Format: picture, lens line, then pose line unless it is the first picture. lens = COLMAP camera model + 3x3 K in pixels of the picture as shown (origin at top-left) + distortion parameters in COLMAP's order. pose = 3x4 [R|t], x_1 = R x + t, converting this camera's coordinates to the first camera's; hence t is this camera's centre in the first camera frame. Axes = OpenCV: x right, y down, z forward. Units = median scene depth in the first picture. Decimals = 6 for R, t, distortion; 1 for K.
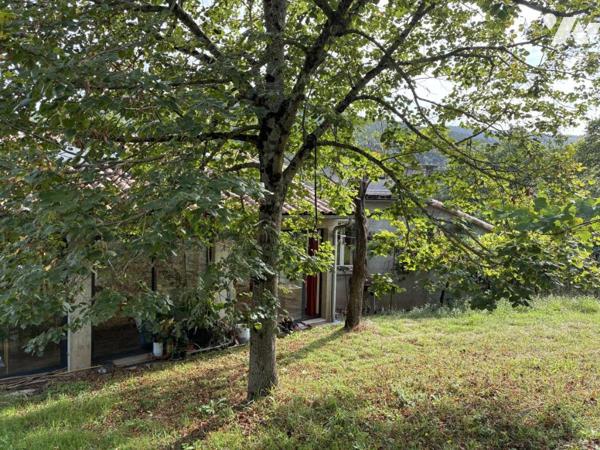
lens RADIAL K [[449.3, 0, 299.5], [0, 449.3, 221.6], [0, 0, 1]] dist [0.075545, -0.077079]
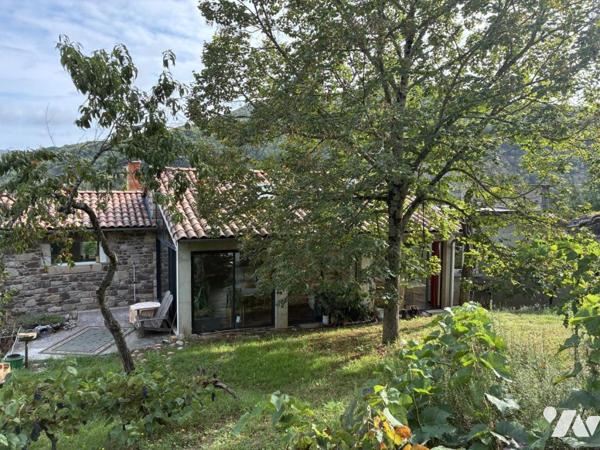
lens RADIAL K [[449.3, 0, 299.5], [0, 449.3, 221.6], [0, 0, 1]] dist [0.075545, -0.077079]
pose [[0.952057, 0.001339, -0.305919, 0.088610], [0.001474, 0.999959, 0.008962, -0.082058], [0.305918, -0.008983, 0.952015, -0.580963]]
